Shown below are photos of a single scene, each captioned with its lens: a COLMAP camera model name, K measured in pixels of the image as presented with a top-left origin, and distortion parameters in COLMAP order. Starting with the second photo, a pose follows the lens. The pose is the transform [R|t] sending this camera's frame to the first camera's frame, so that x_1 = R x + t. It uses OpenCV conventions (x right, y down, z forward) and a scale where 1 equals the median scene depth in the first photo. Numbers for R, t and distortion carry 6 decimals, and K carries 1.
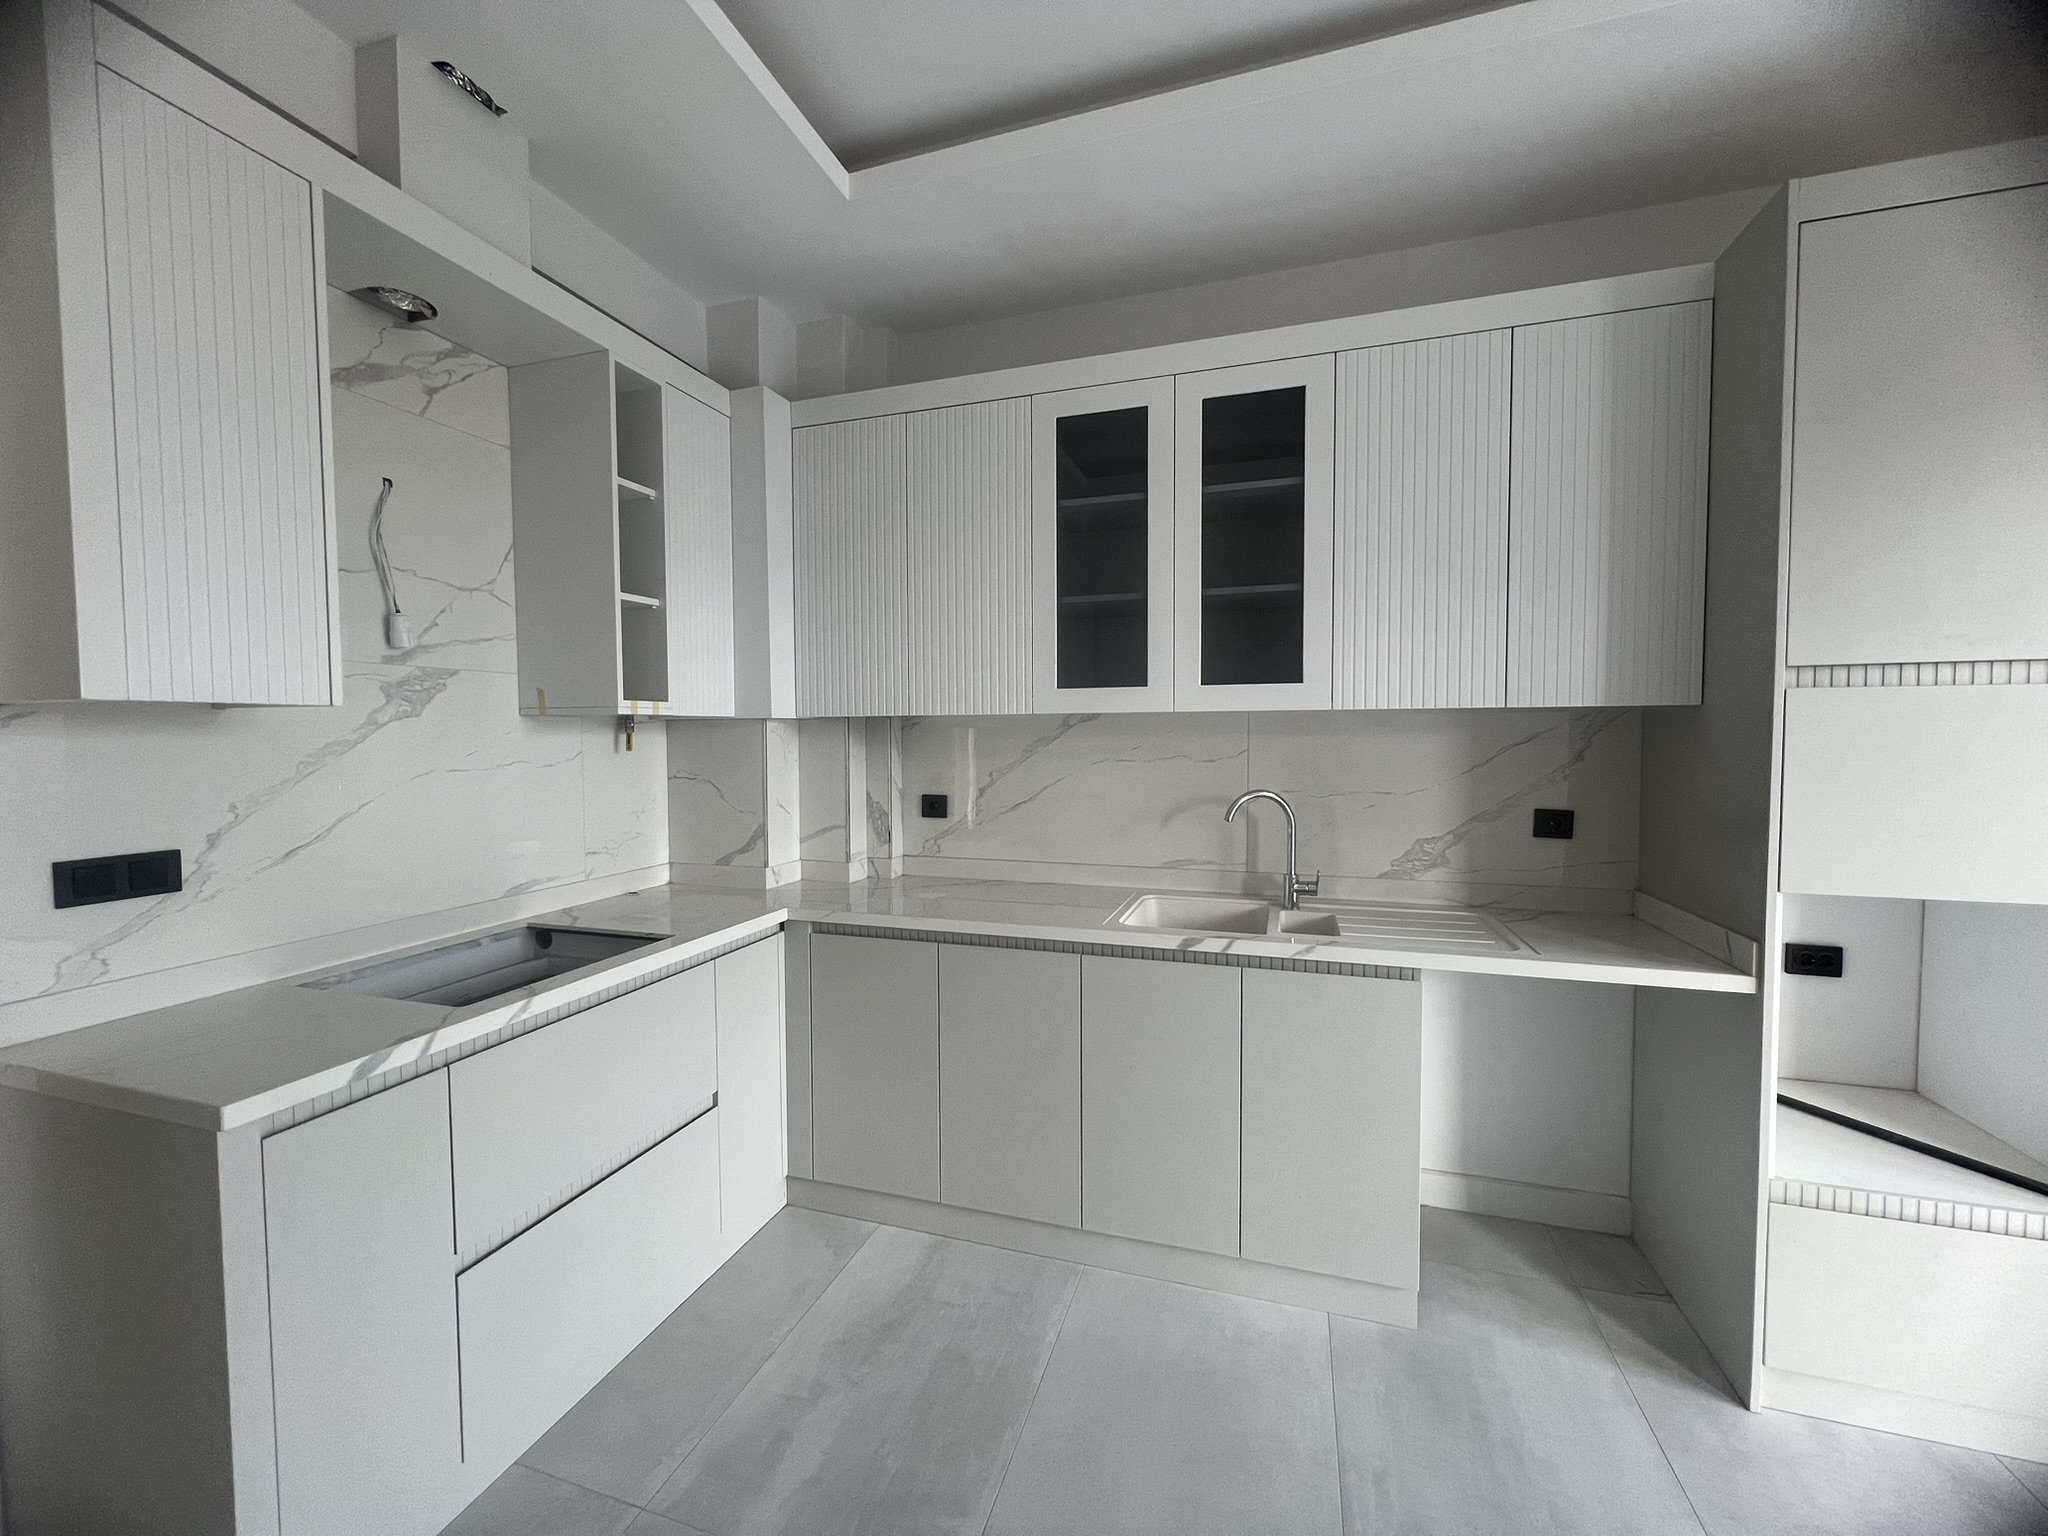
lens RADIAL K [[819.1, 0, 1019.5], [0, 819.1, 767.8], [0, 0, 1]] dist [-0.000788, -0.000097]
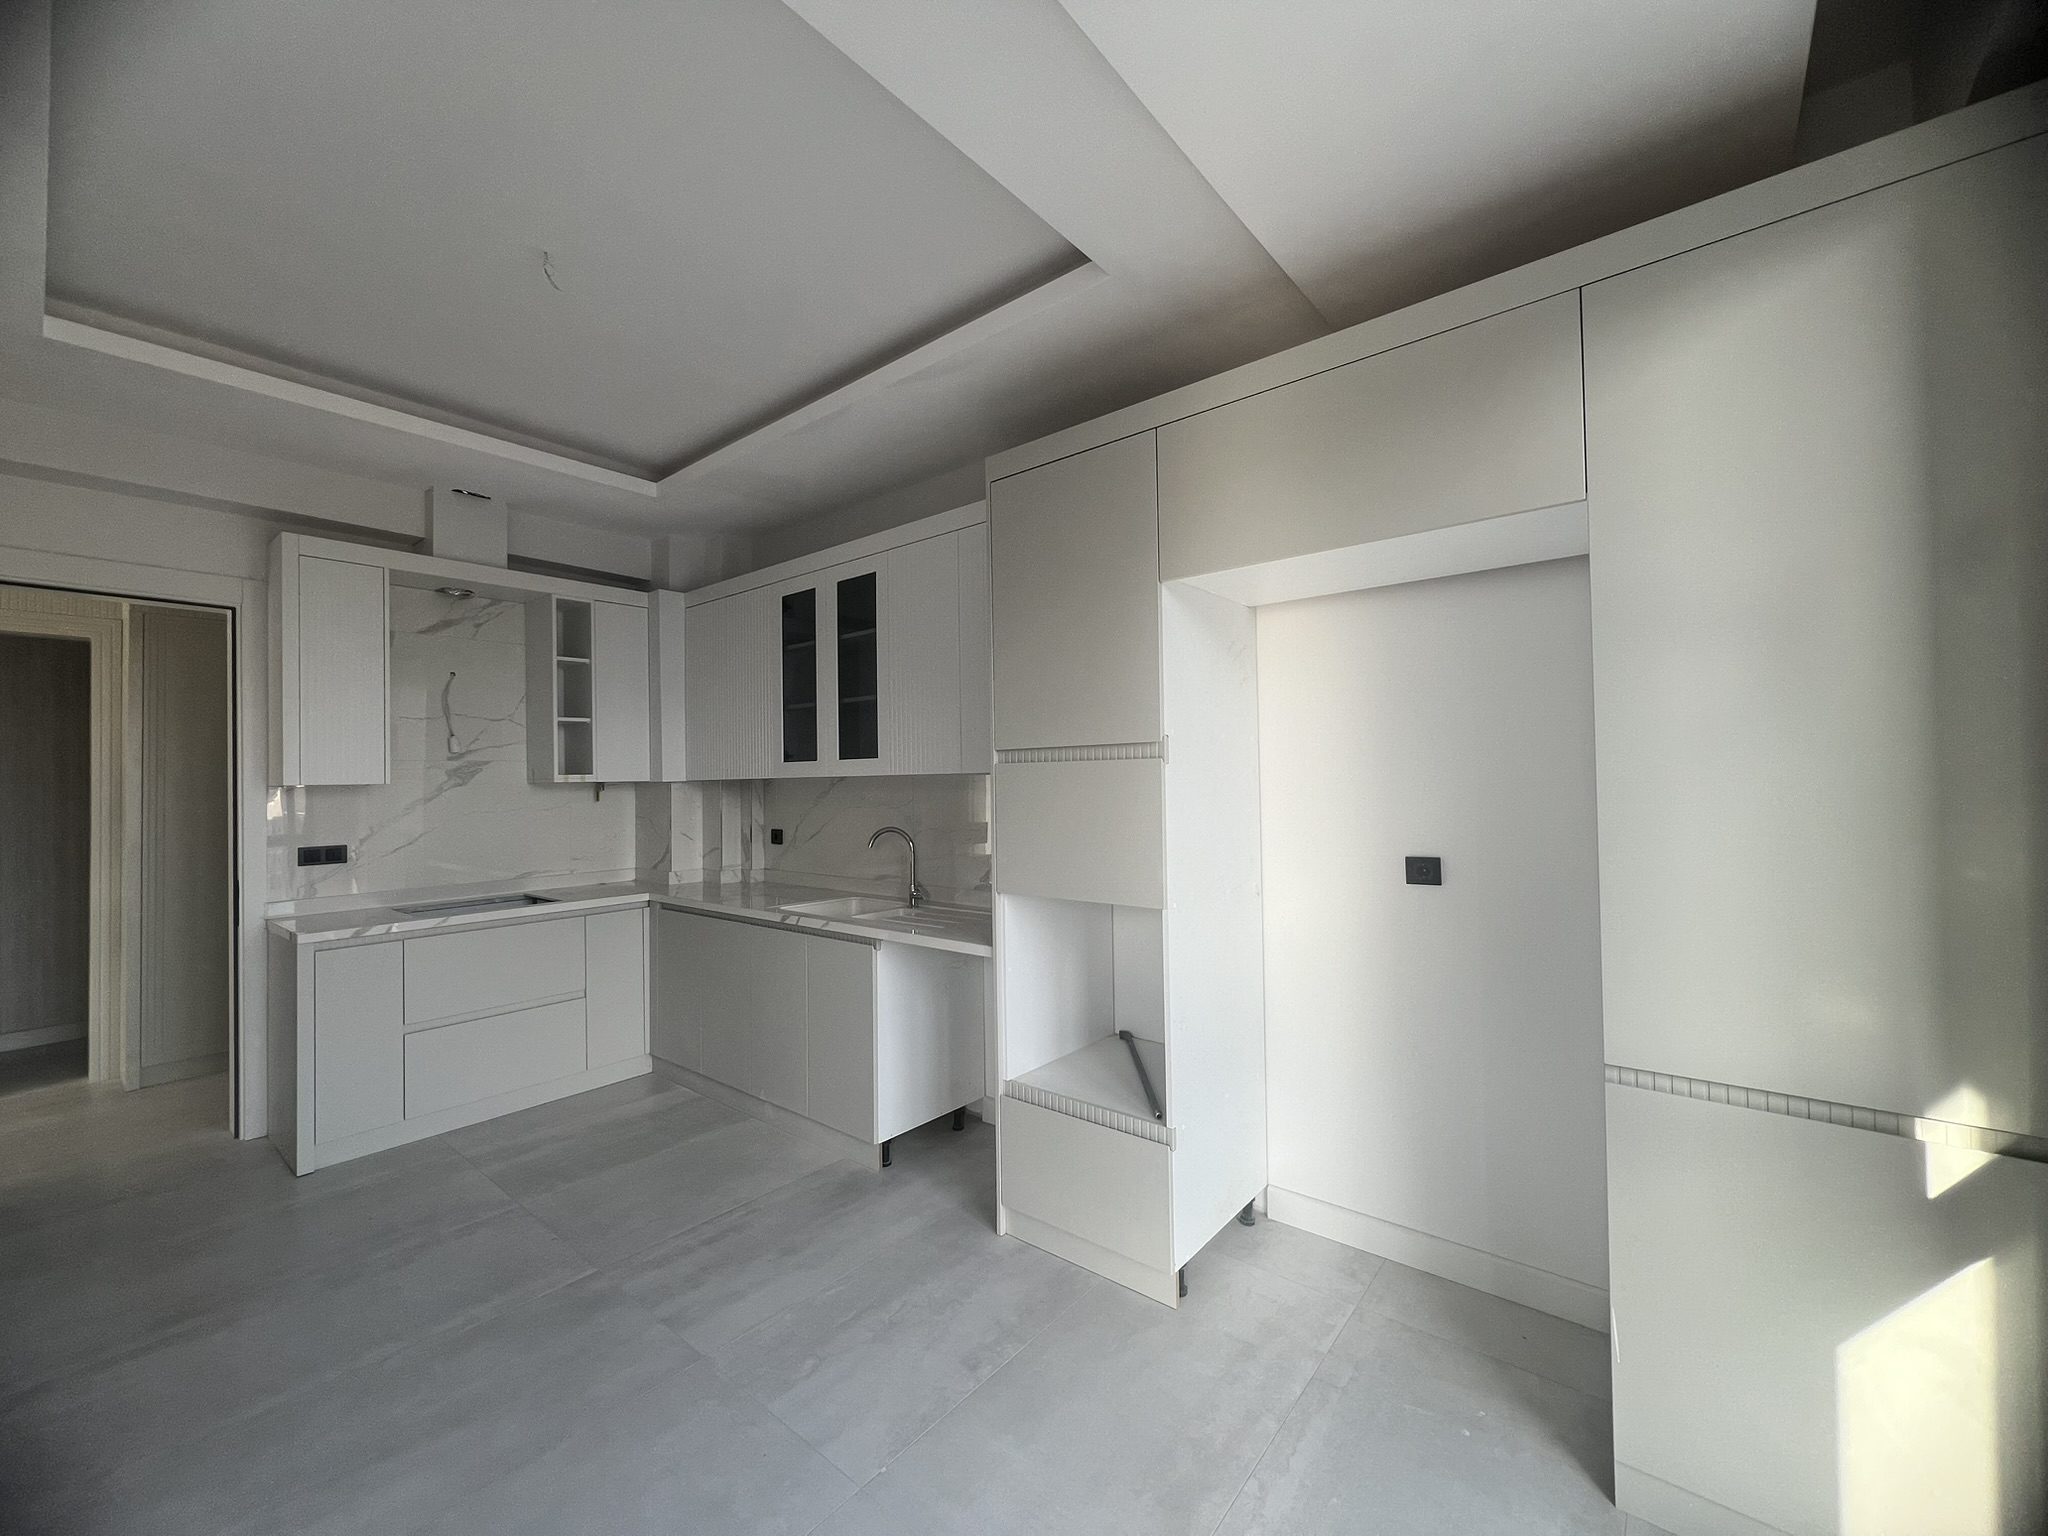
lens RADIAL K [[819.1, 0, 1019.5], [0, 819.1, 767.8], [0, 0, 1]] dist [-0.000788, -0.000097]
pose [[0.930645, -0.015521, -0.365593, 1.138308], [-0.003855, 0.998629, -0.052209, -0.004705], [0.365902, 0.049997, 0.929309, -0.342741]]
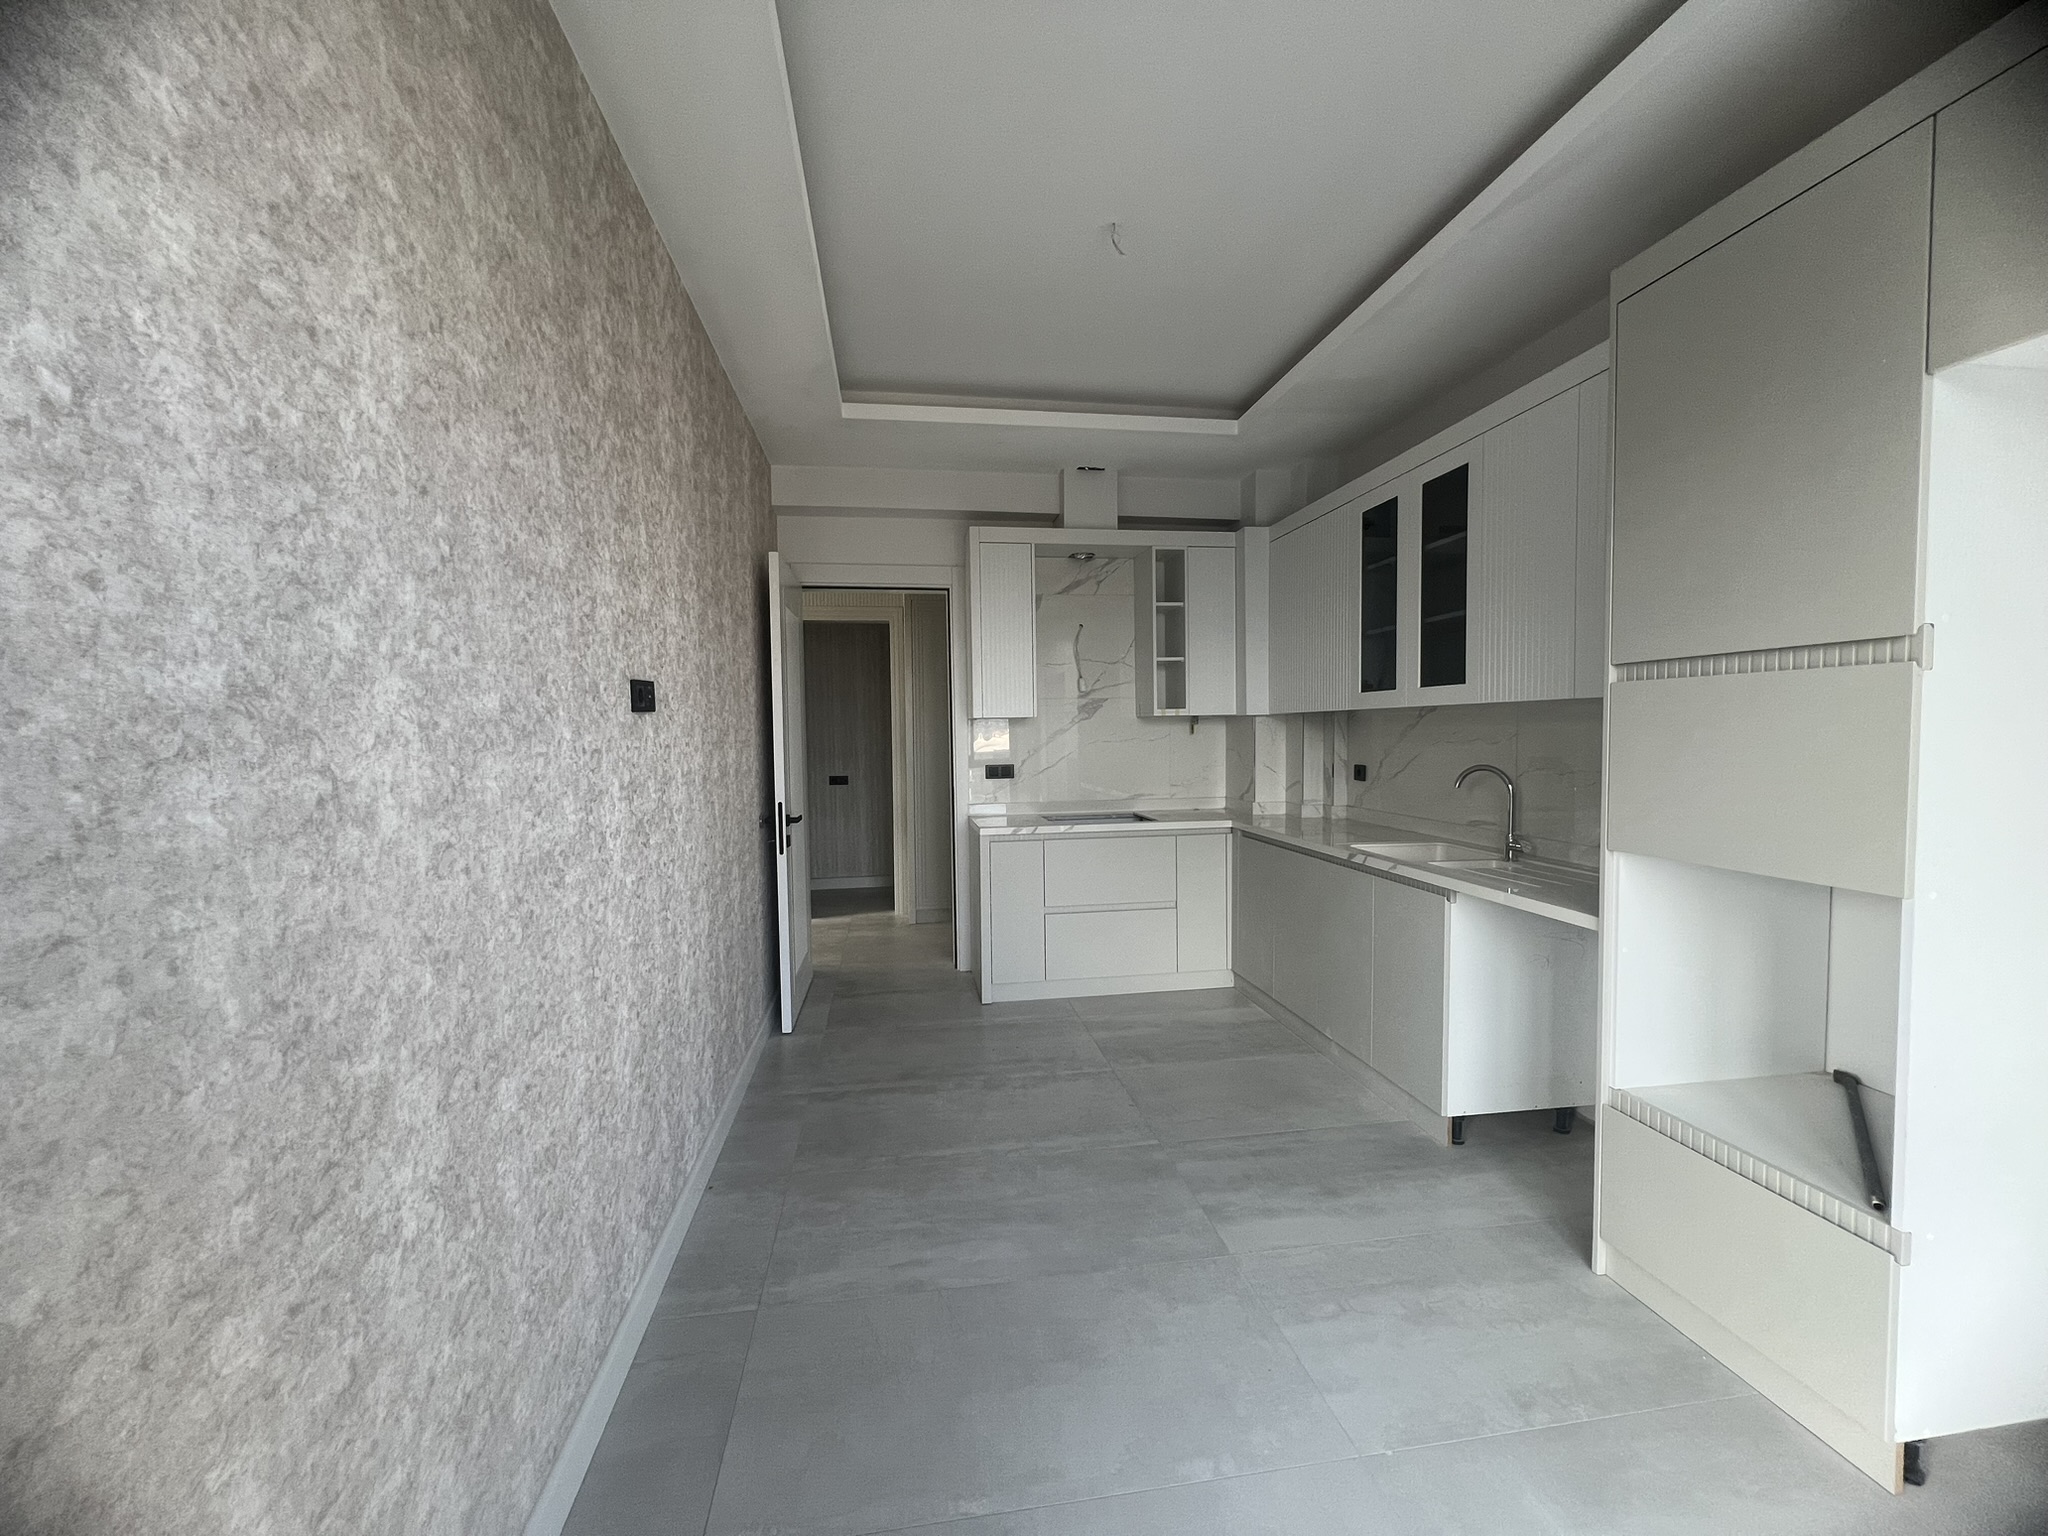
lens RADIAL K [[819.1, 0, 1019.5], [0, 819.1, 767.8], [0, 0, 1]] dist [-0.000788, -0.000097]
pose [[0.448414, 0.039292, -0.892962, 1.191418], [-0.025269, 0.999191, 0.031277, 0.010437], [0.893469, 0.008539, 0.449044, -0.248581]]
